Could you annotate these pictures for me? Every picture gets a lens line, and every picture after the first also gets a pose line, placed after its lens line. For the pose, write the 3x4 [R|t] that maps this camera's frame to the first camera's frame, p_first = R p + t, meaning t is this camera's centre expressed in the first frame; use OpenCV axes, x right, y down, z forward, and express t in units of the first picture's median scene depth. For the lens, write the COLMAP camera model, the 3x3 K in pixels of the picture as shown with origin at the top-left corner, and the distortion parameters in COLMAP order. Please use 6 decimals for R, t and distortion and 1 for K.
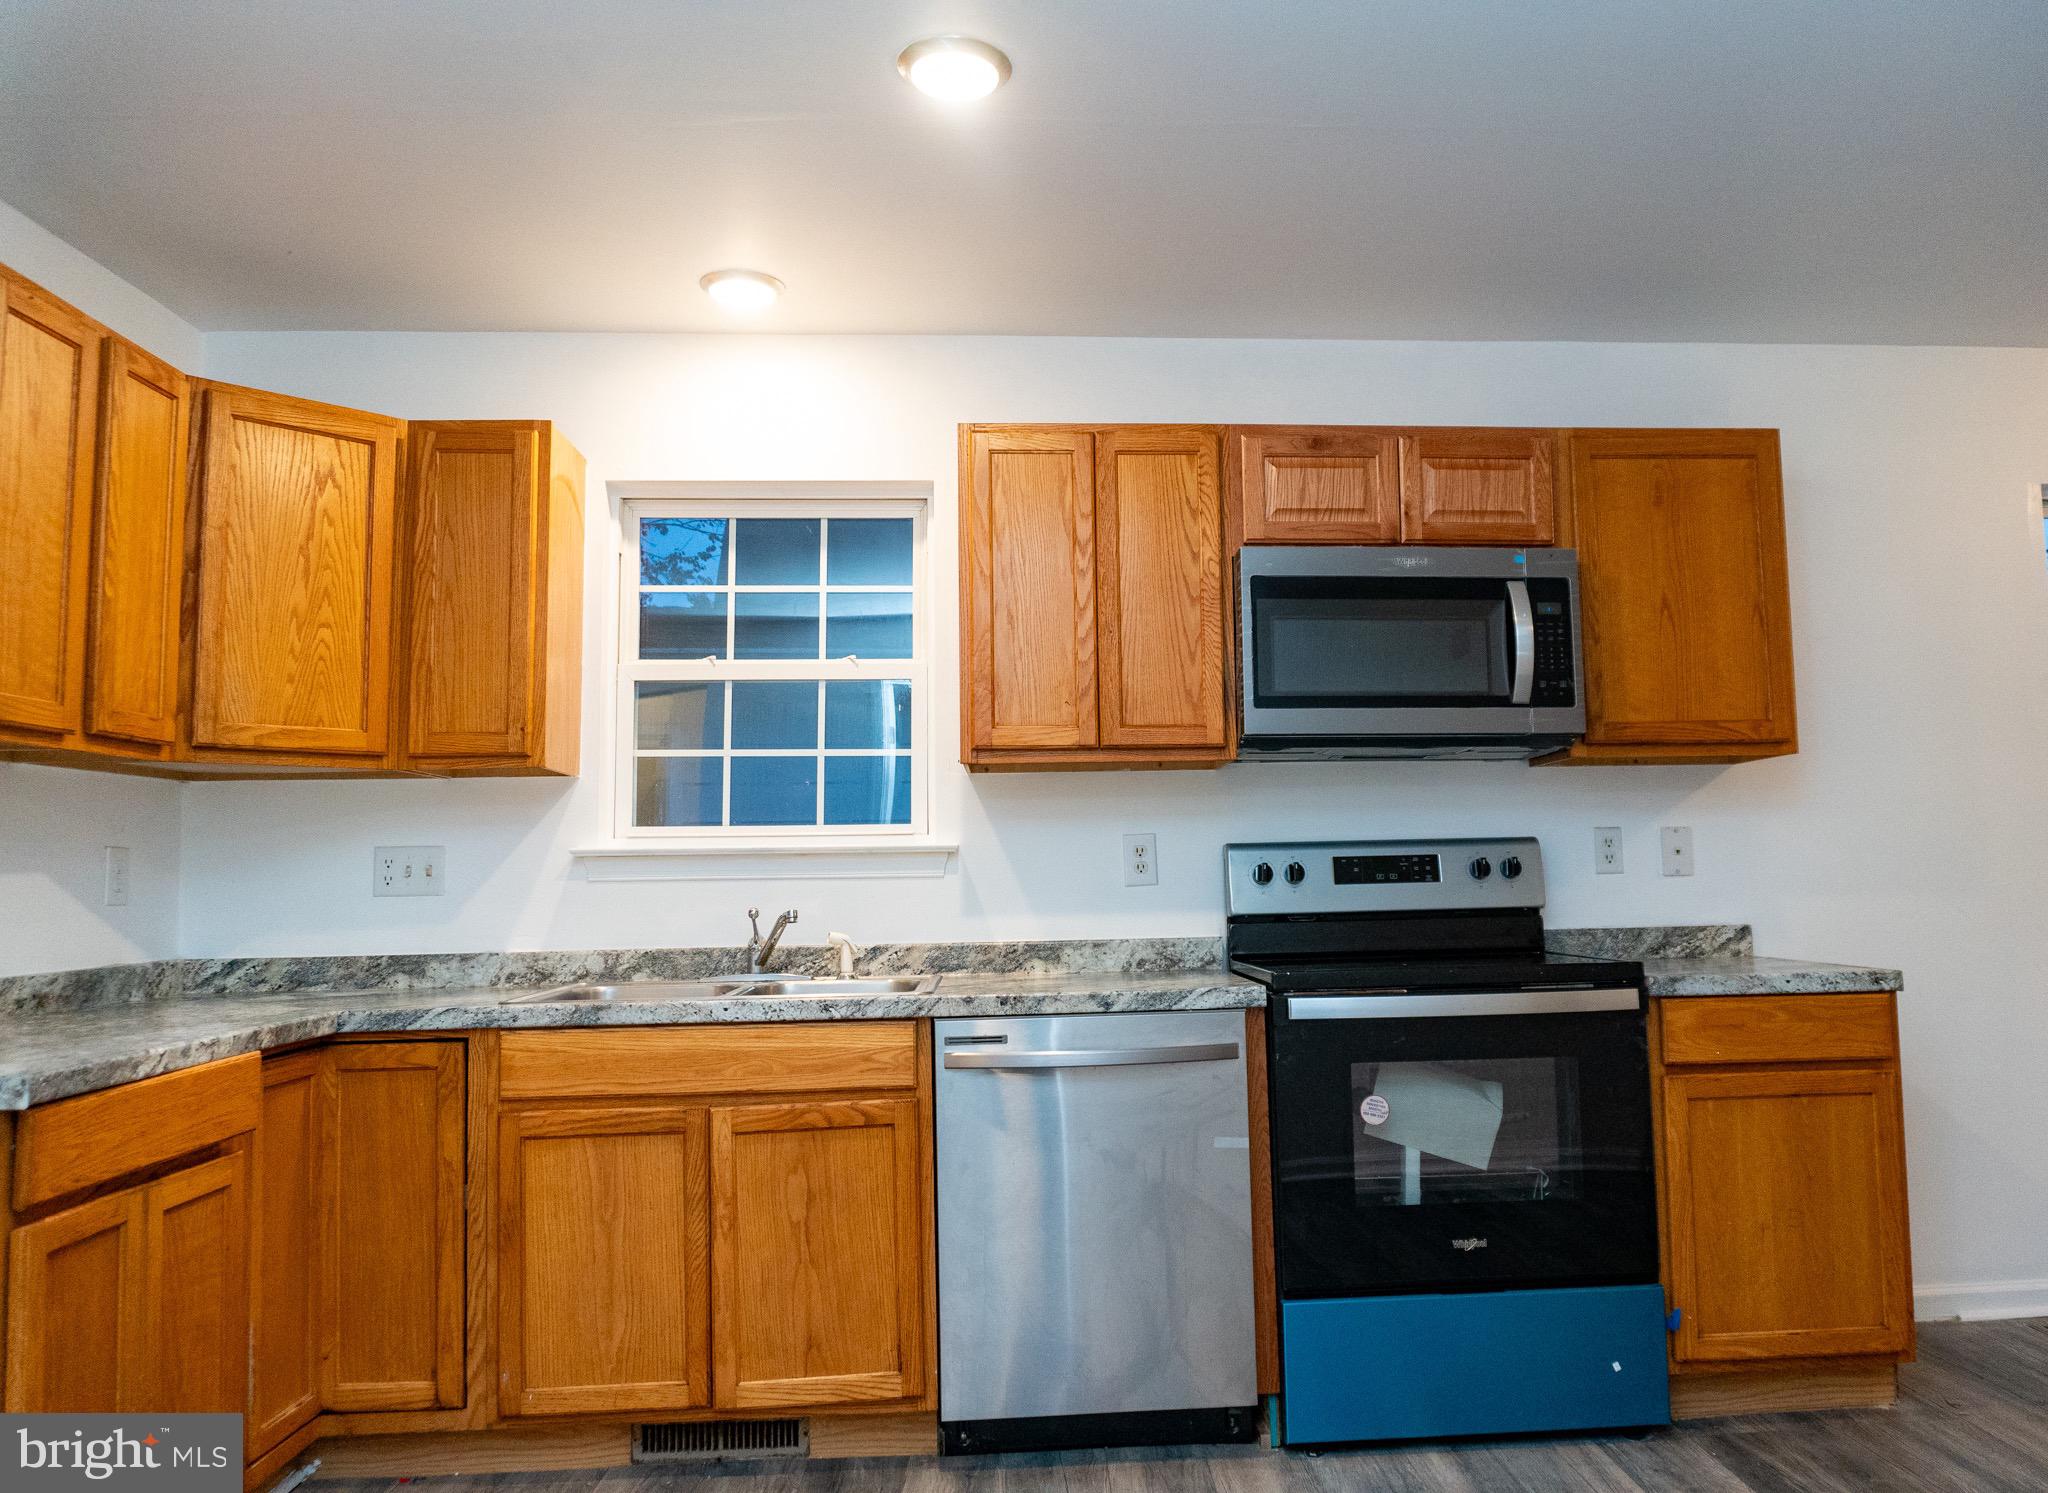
lens RADIAL K [[1508.3, 0, 1130.7], [0, 1508.3, 744.3], [0, 0, 1]] dist [-0.011944, -0.002887]
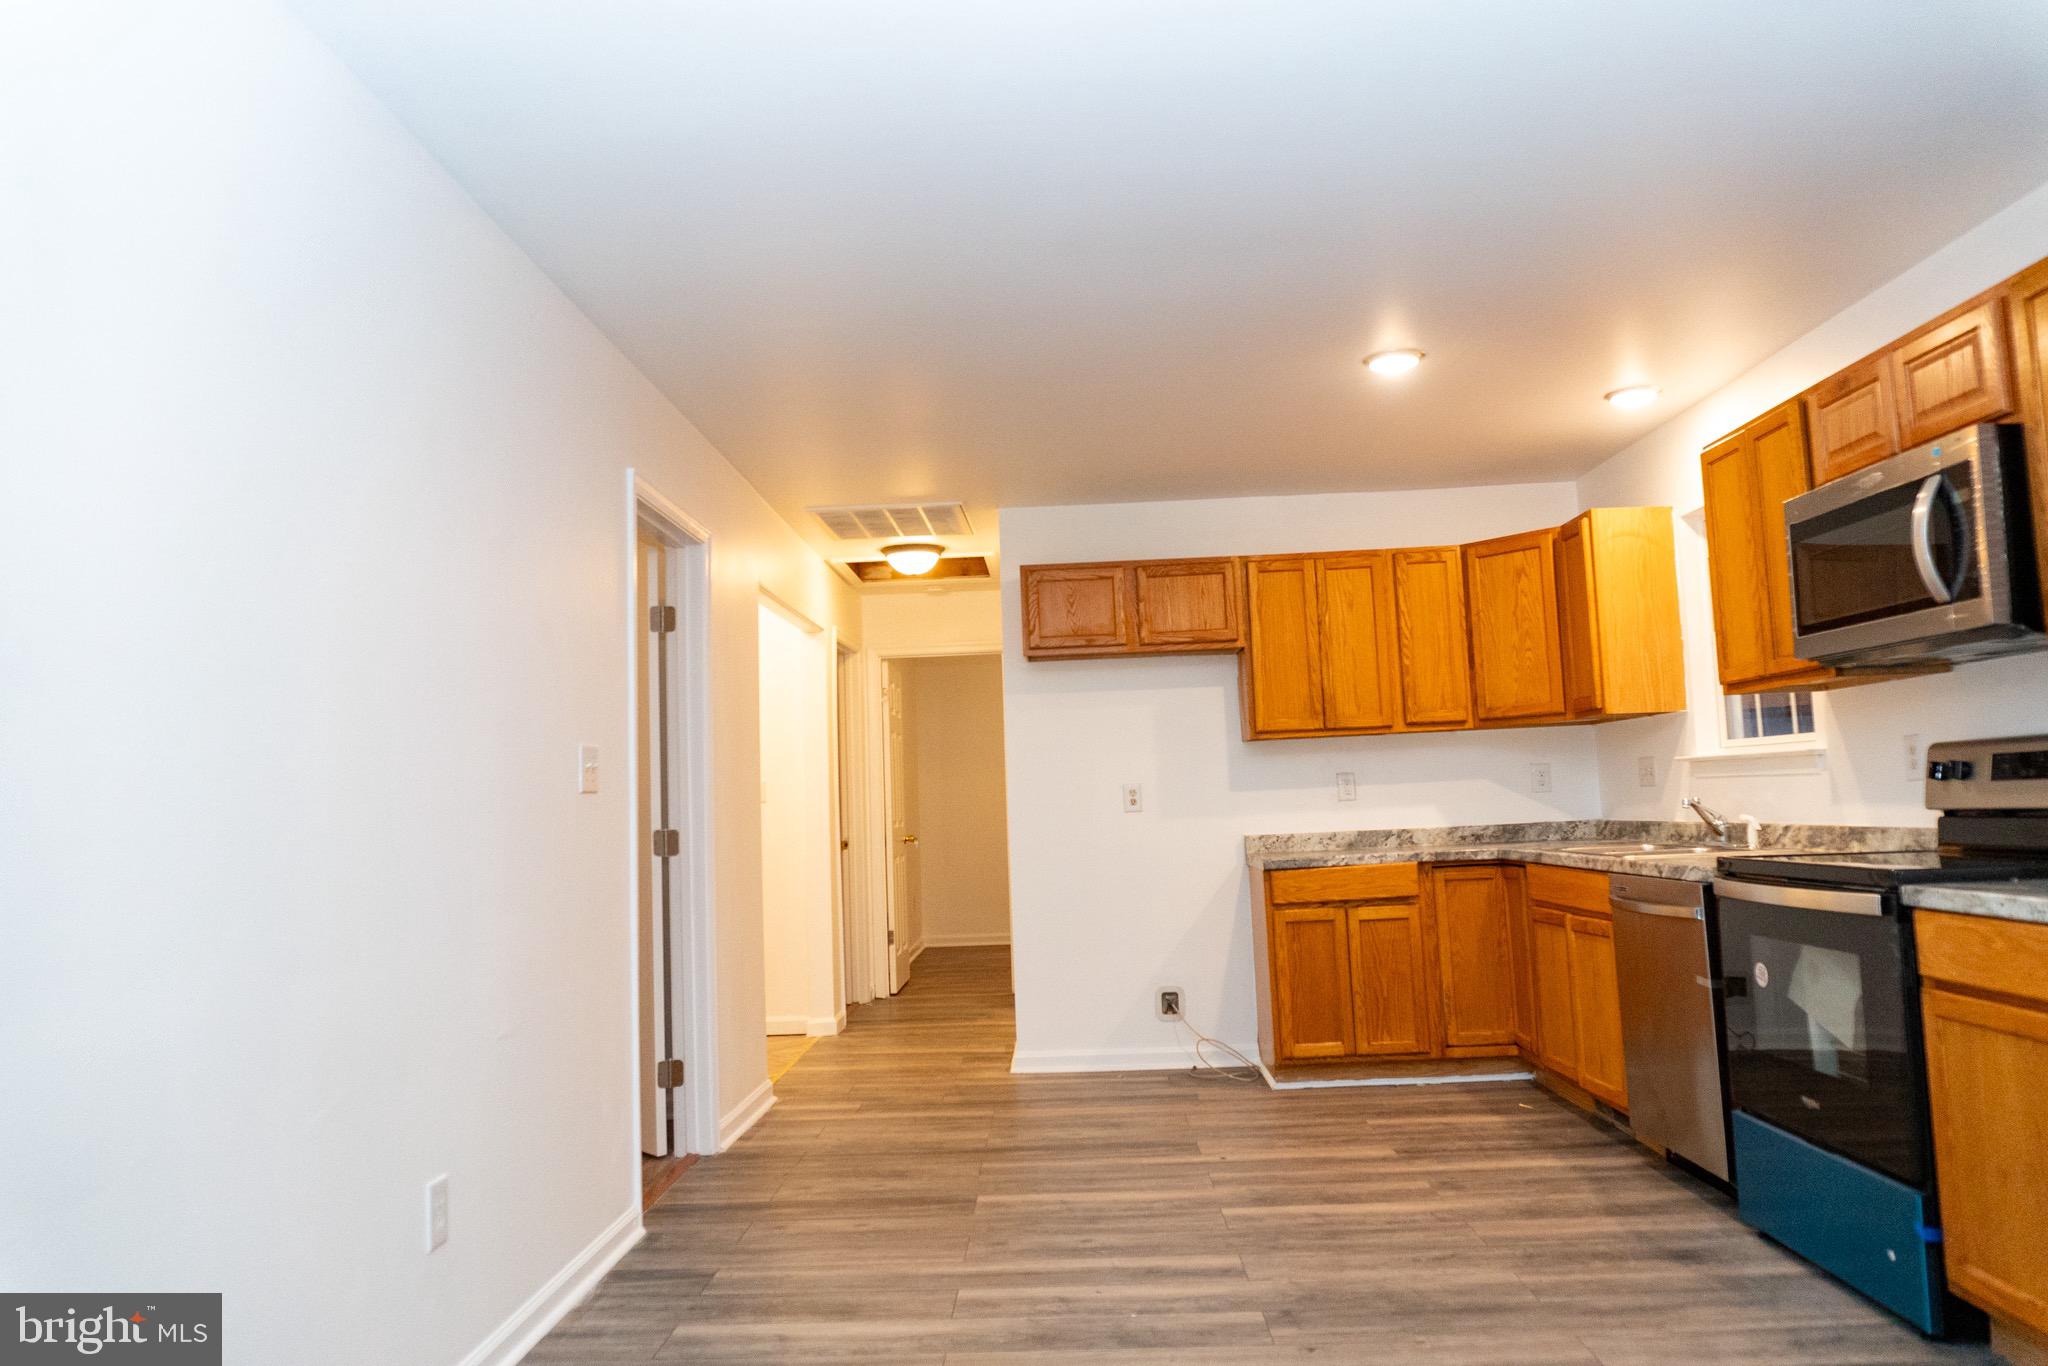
lens RADIAL K [[1371.2, 0, 1024.0], [0, 1371.2, 683.0], [0, 0, 1]] dist [-0.006396, 0.000315]
pose [[-0.105765, -0.066672, -0.992154, 1.309616], [0.129853, 0.988280, -0.080254, 0.020665], [0.985876, -0.137322, -0.095868, 0.539349]]
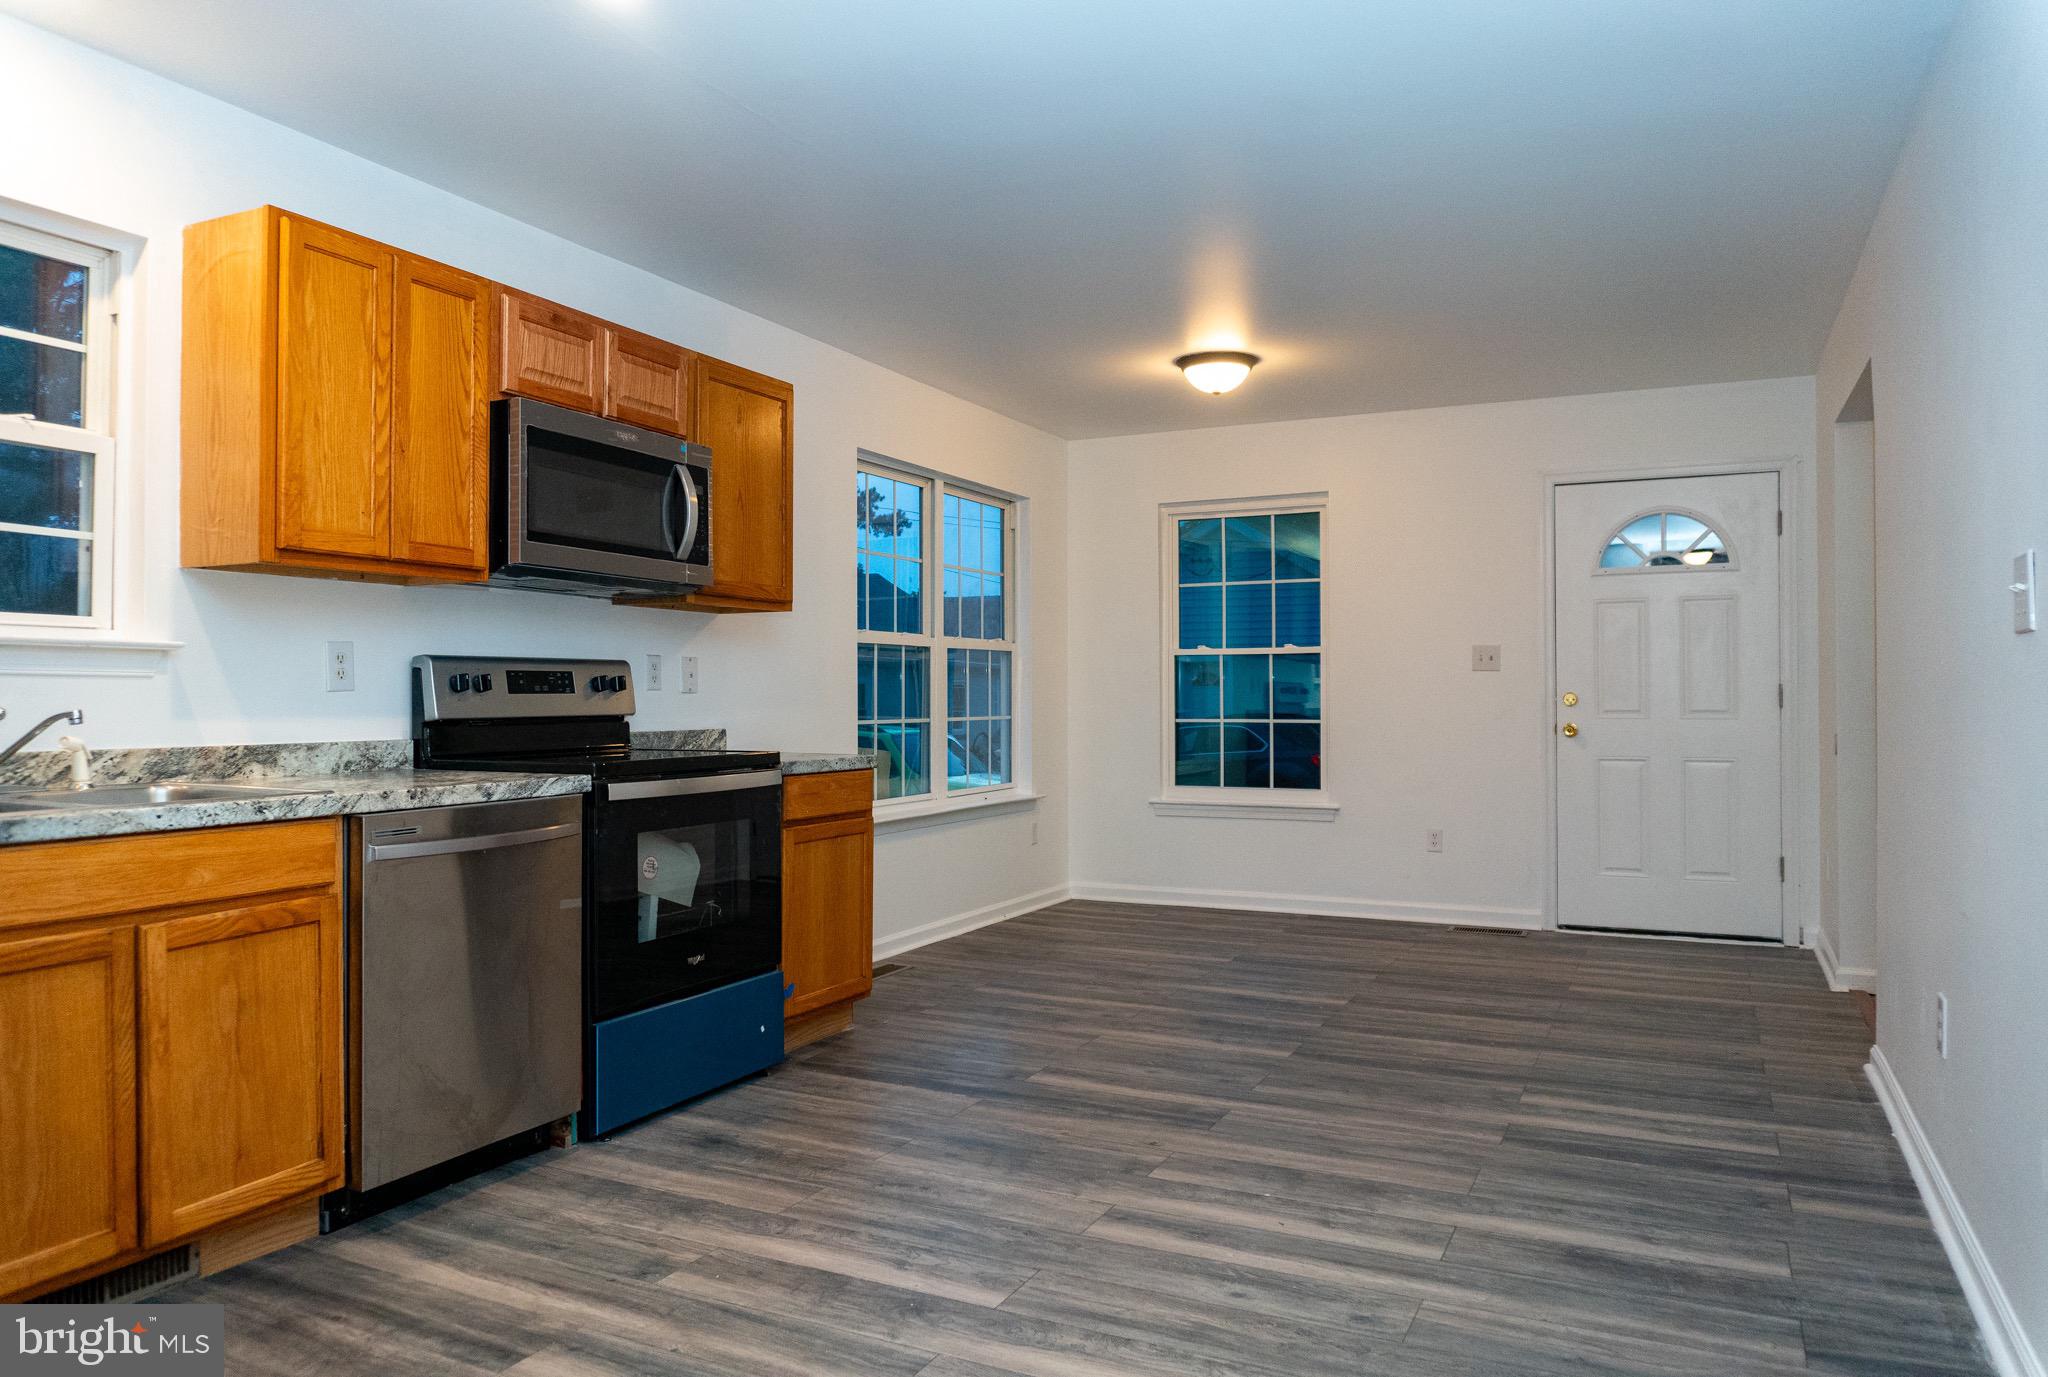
lens RADIAL K [[1392.2, 0, 1024.0], [0, 1392.2, 688.5], [0, 0, 1]] dist [-0.011231, -0.001437]
pose [[0.503800, 0.023894, 0.863490, -0.696760], [-0.090851, 0.995539, 0.025459, 0.029420], [-0.859029, -0.091275, 0.503723, 0.134429]]
